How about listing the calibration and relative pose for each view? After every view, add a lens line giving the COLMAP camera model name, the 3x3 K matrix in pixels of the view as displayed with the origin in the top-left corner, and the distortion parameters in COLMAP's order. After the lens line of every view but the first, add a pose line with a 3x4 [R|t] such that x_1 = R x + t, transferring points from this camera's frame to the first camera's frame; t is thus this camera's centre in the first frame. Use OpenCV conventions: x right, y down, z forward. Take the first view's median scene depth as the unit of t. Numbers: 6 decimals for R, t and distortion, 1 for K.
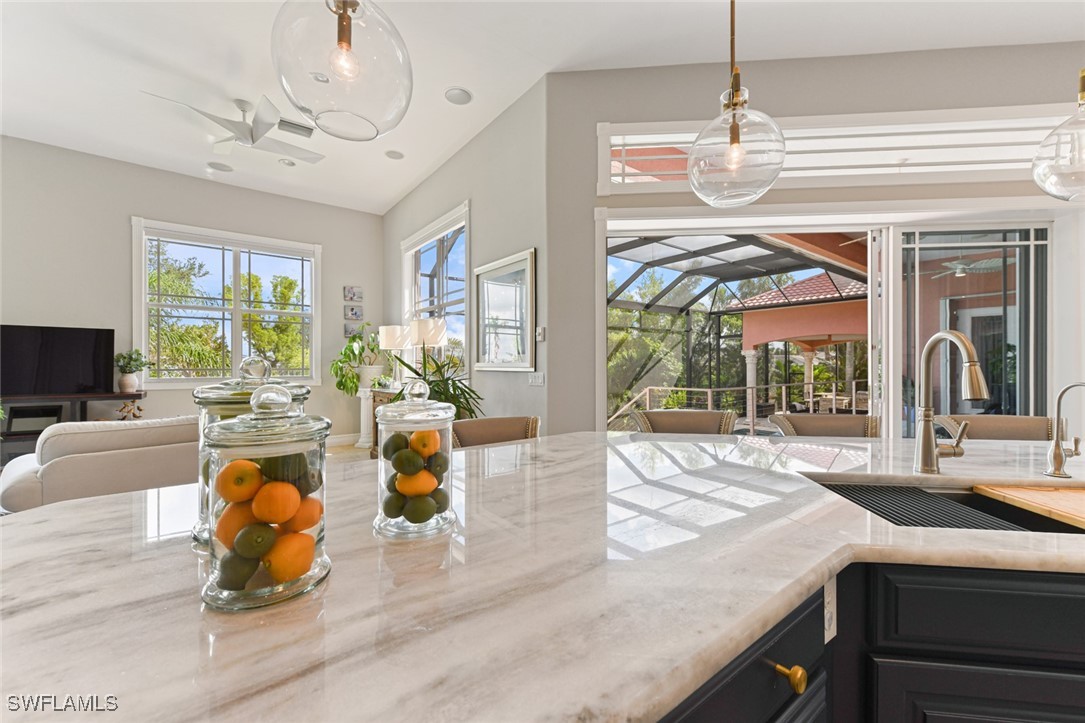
lens RADIAL K [[435.2, 0, 542.7], [0, 435.2, 367.3], [0, 0, 1]] dist [0.009176, -0.000082]
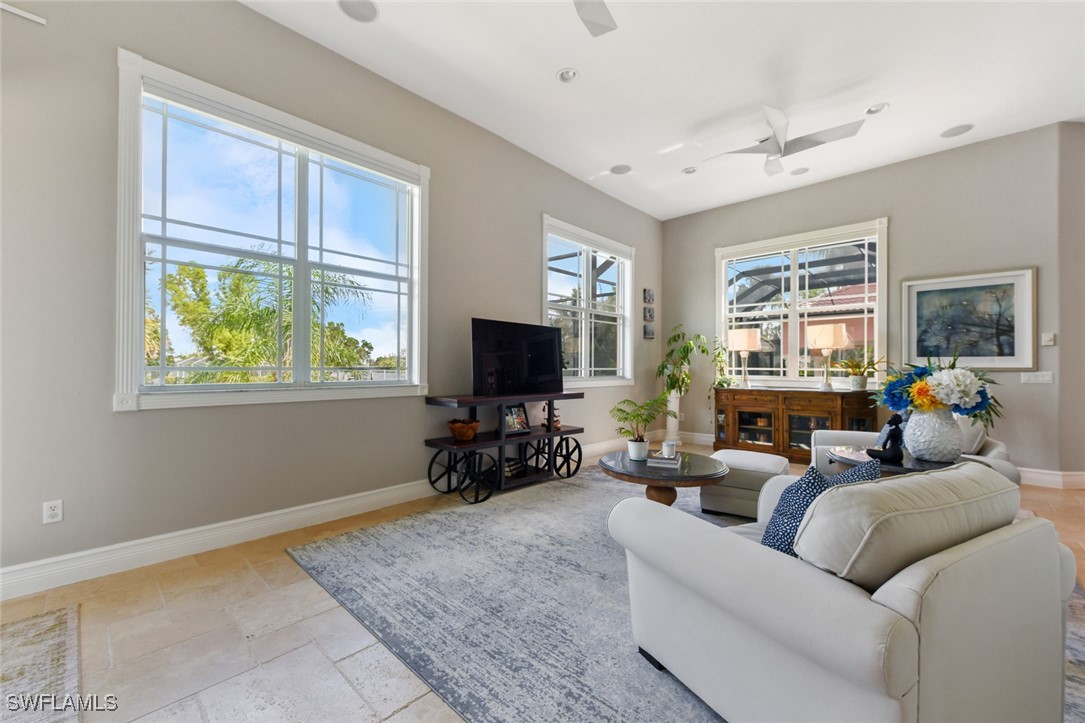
lens RADIAL K [[435.2, 0, 542.7], [0, 435.2, 367.3], [0, 0, 1]] dist [0.009176, -0.000082]
pose [[0.989325, 0.009426, 0.145420, -1.136030], [-0.008379, 0.999934, -0.007811, 0.013931], [-0.145484, 0.006509, 0.989339, 0.022741]]
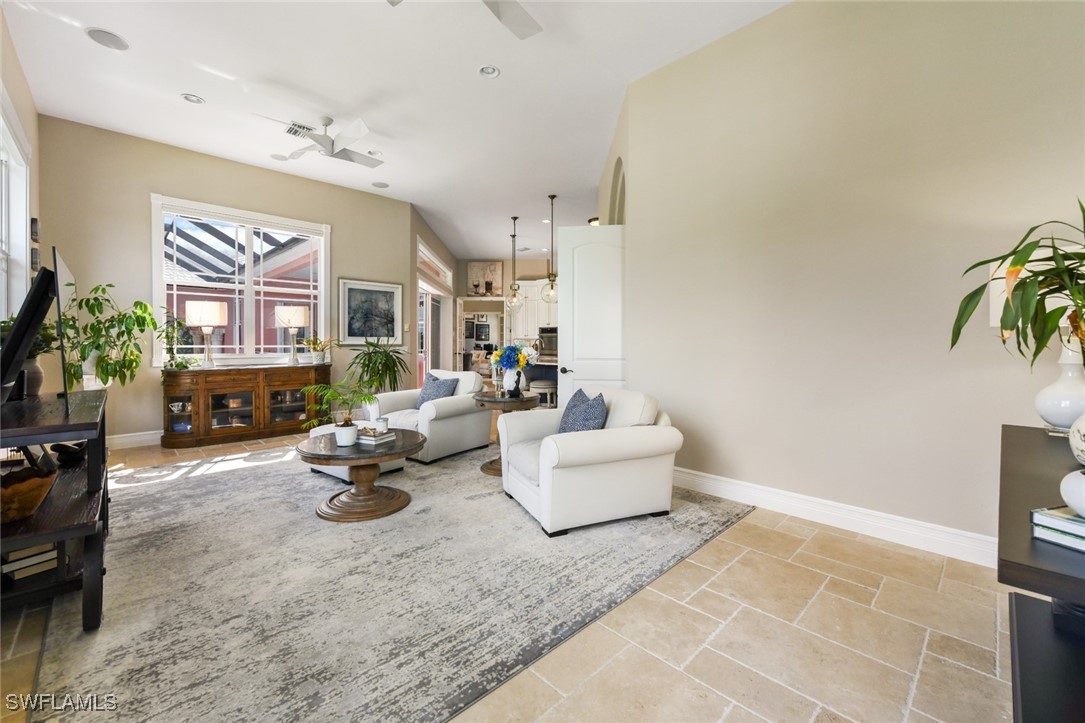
lens RADIAL K [[439.8, 0, 534.5], [0, 439.8, 349.4], [0, 0, 1]] dist [0.000977, -0.000002]
pose [[-0.095802, -0.008536, 0.995364, -1.561887], [0.007239, 0.999931, 0.009272, 0.006620], [-0.995374, 0.008094, -0.095733, 0.459976]]
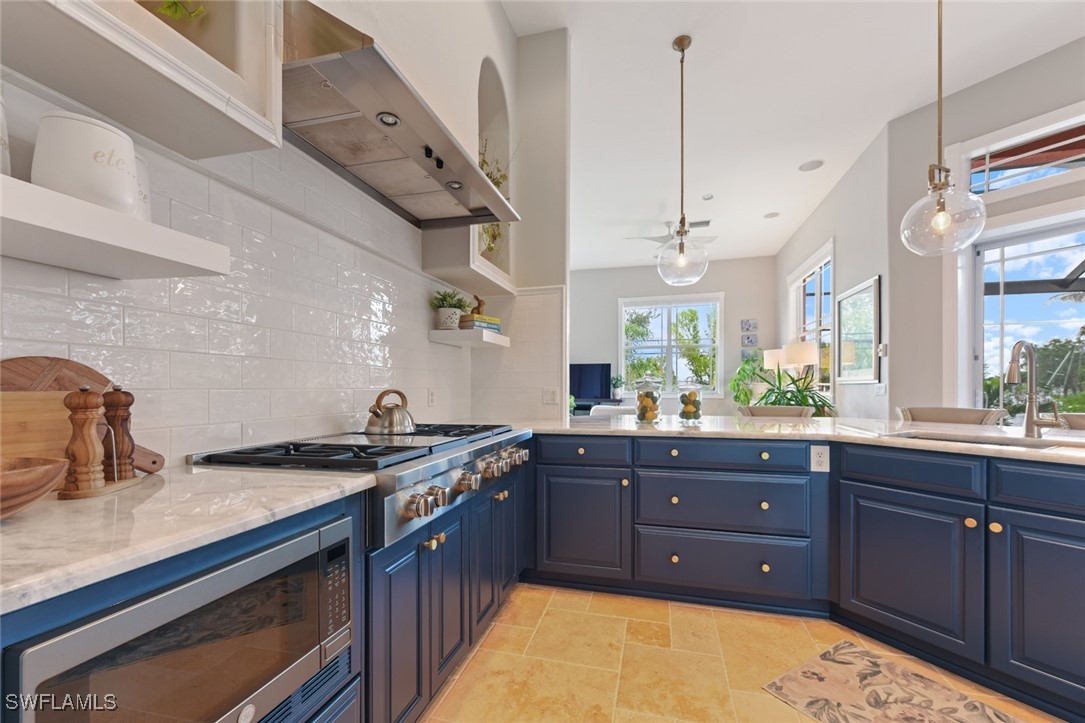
lens RADIAL K [[439.8, 0, 540.2], [0, 439.8, 391.9], [0, 0, 1]] dist [0.000678, -0.000054]
pose [[0.603972, 0.003448, -0.796998, 0.276958], [-0.000839, 0.999993, 0.003691, 0.022244], [0.797005, -0.001561, 0.603970, -0.309455]]
